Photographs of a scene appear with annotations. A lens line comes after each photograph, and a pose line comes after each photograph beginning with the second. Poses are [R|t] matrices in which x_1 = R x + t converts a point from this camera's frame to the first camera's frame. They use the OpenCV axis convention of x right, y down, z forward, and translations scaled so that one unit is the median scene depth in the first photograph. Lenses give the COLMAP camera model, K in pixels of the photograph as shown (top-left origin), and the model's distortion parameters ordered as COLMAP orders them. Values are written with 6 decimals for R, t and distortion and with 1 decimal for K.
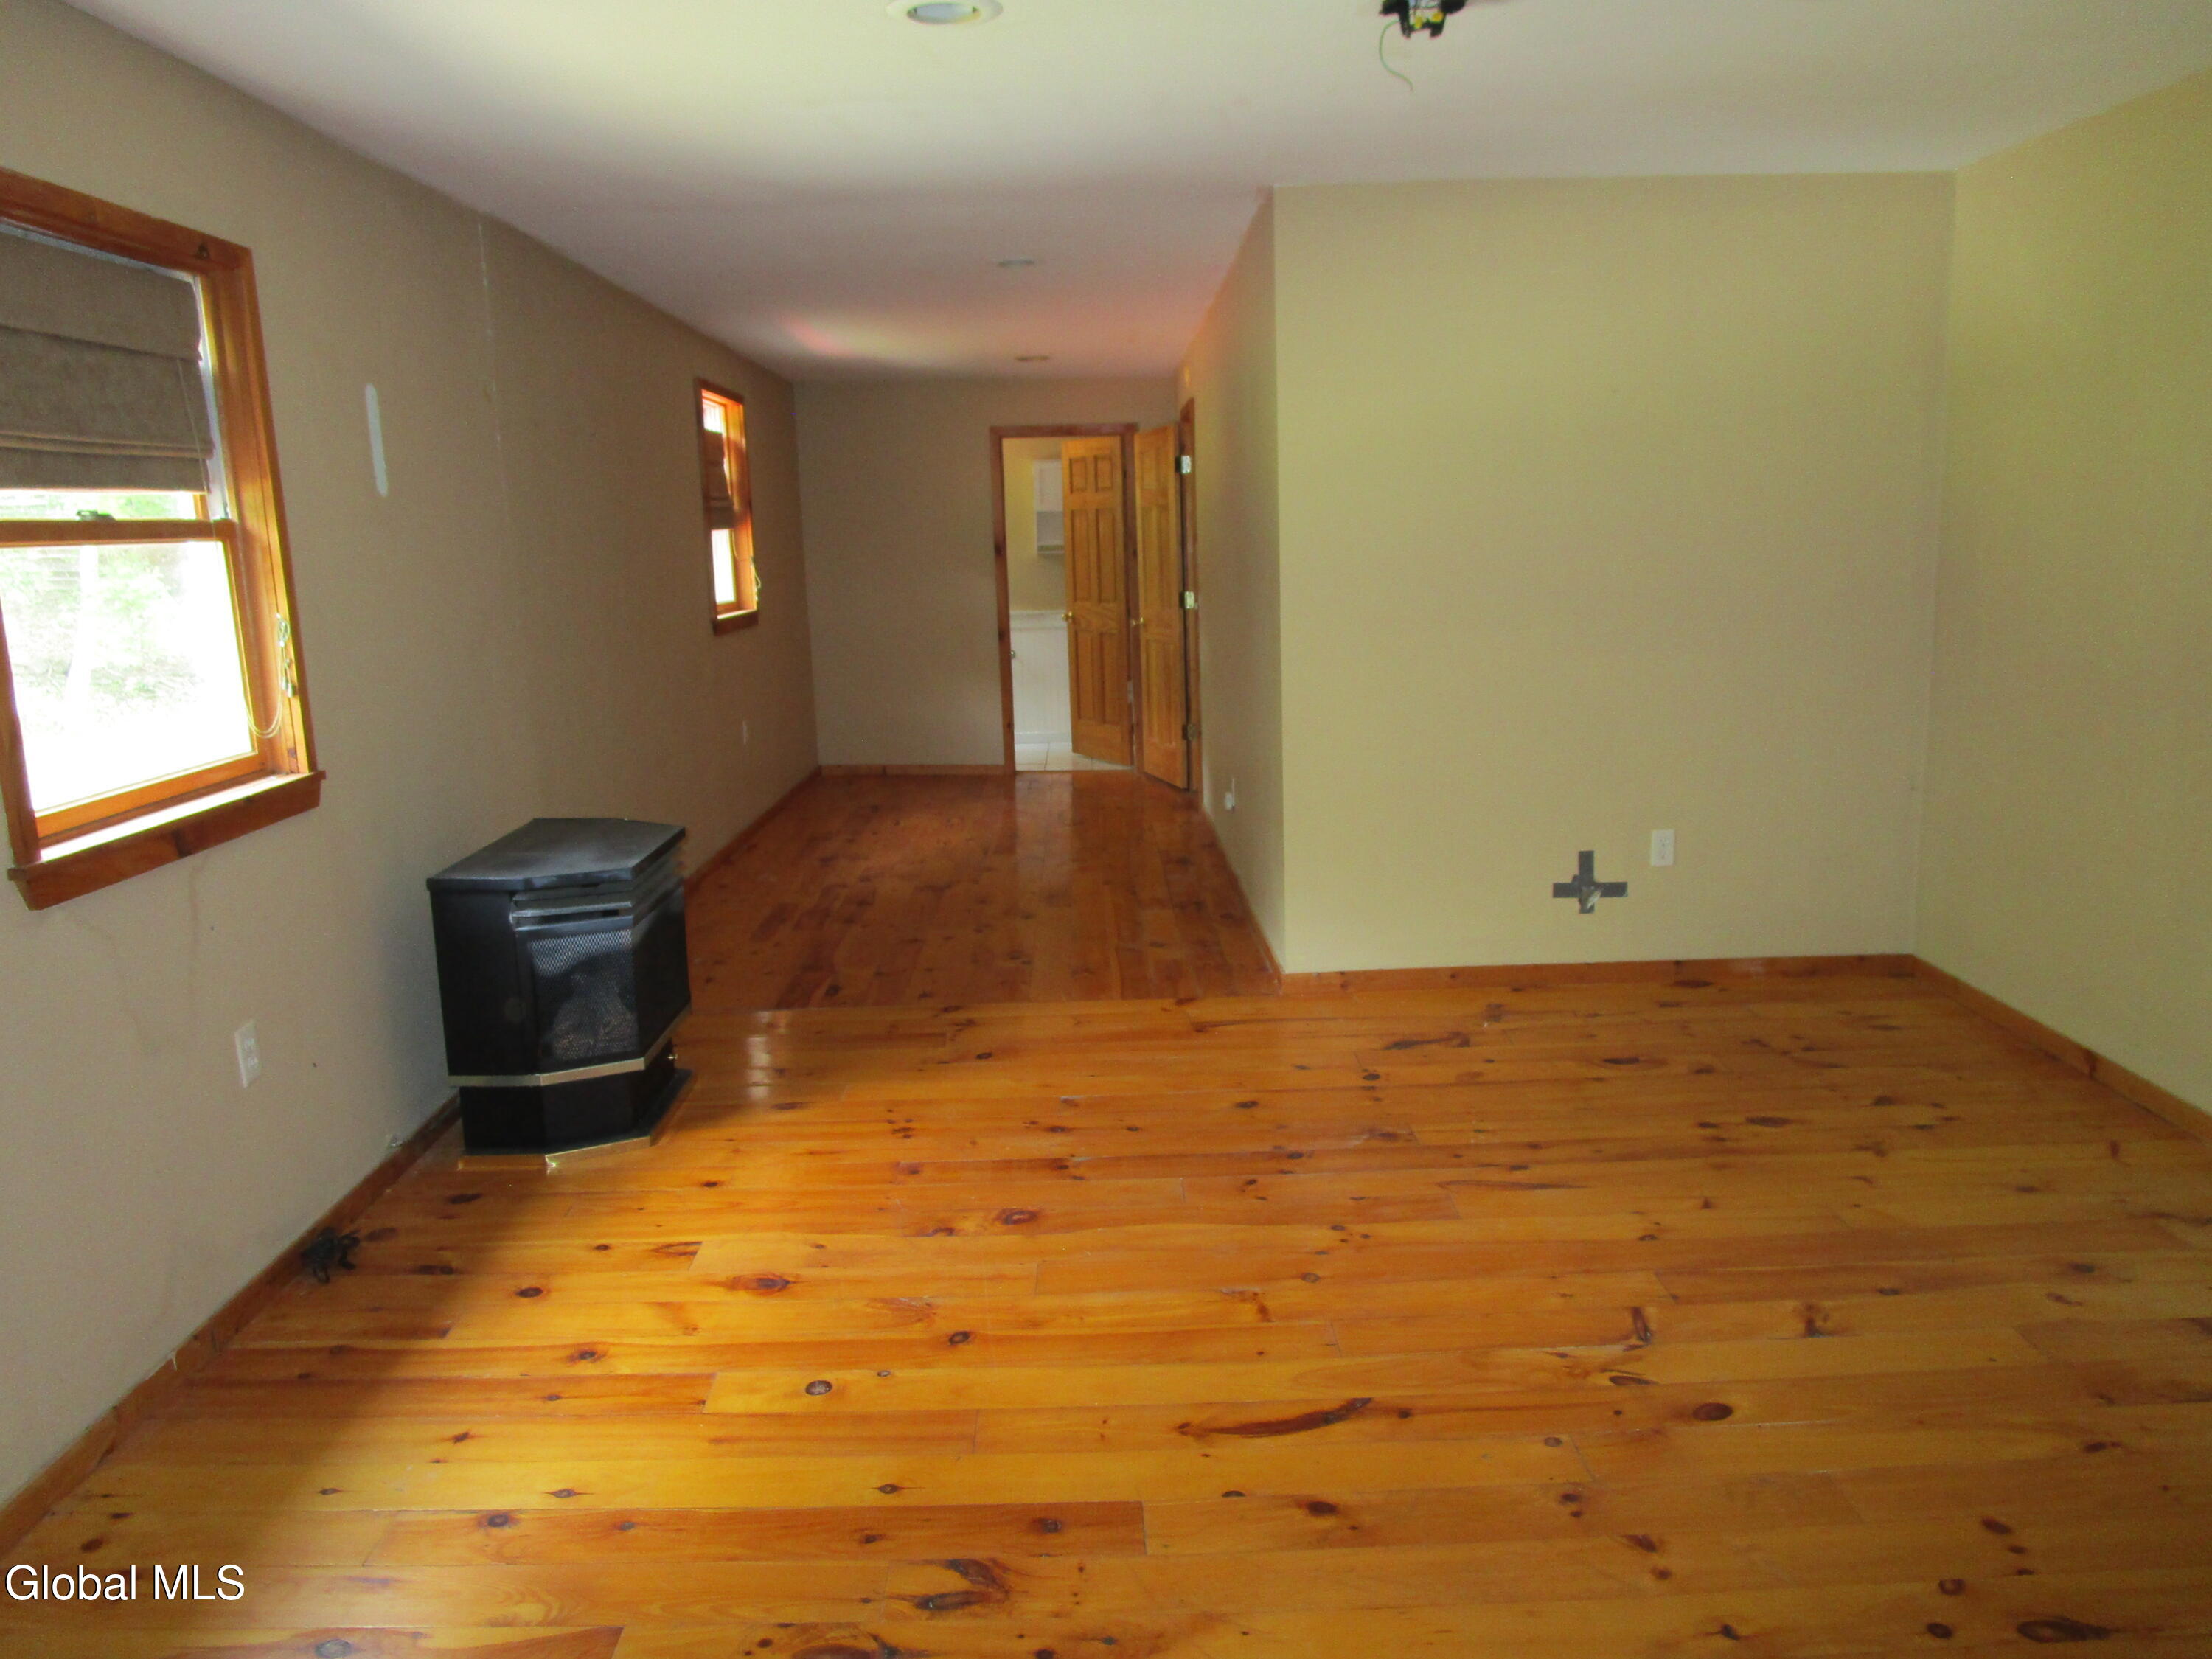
lens RADIAL K [[1572.8, 0, 1105.6], [0, 1572.8, 831.1], [0, 0, 1]] dist [-0.032521, 0.012415]
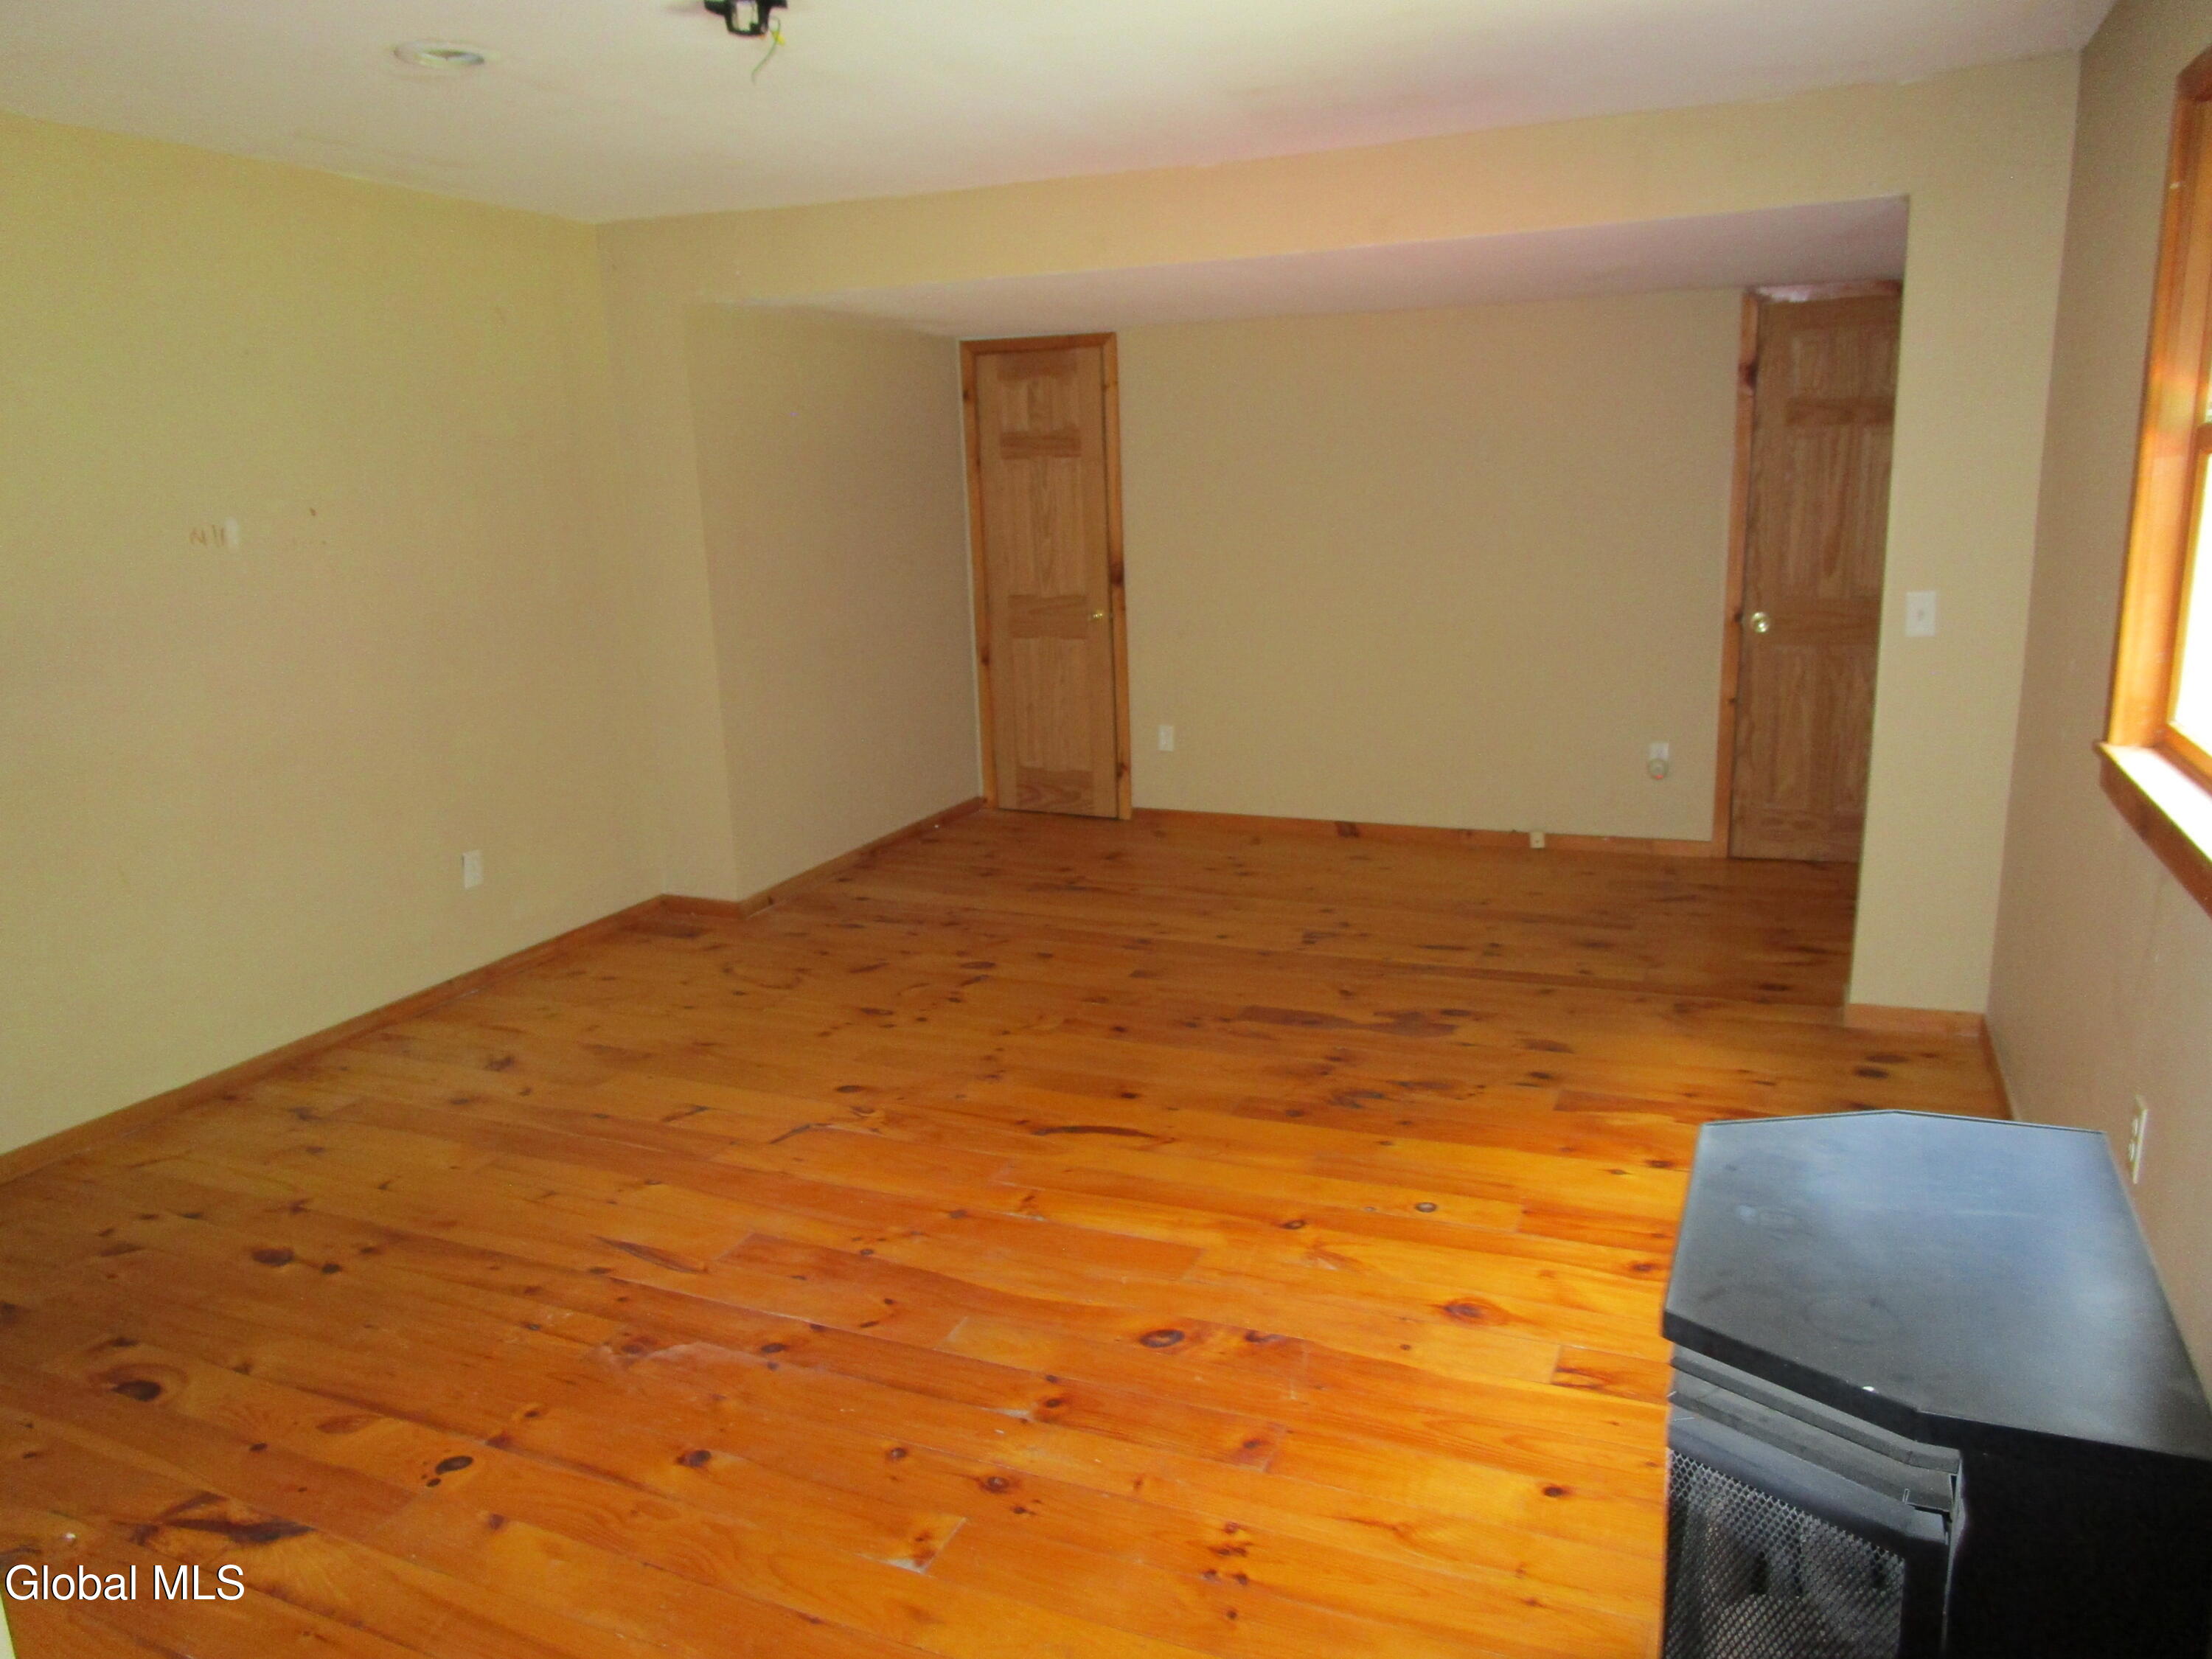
lens RADIAL K [[1572.8, 0, 1107.6], [0, 1572.8, 832.7], [0, 0, 1]] dist [-0.032521, 0.012415]
pose [[-0.907256, -0.038764, 0.418788, -0.390961], [0.136825, 0.914374, 0.381051, -0.337586], [-0.397700, 0.403012, -0.824267, 1.702737]]
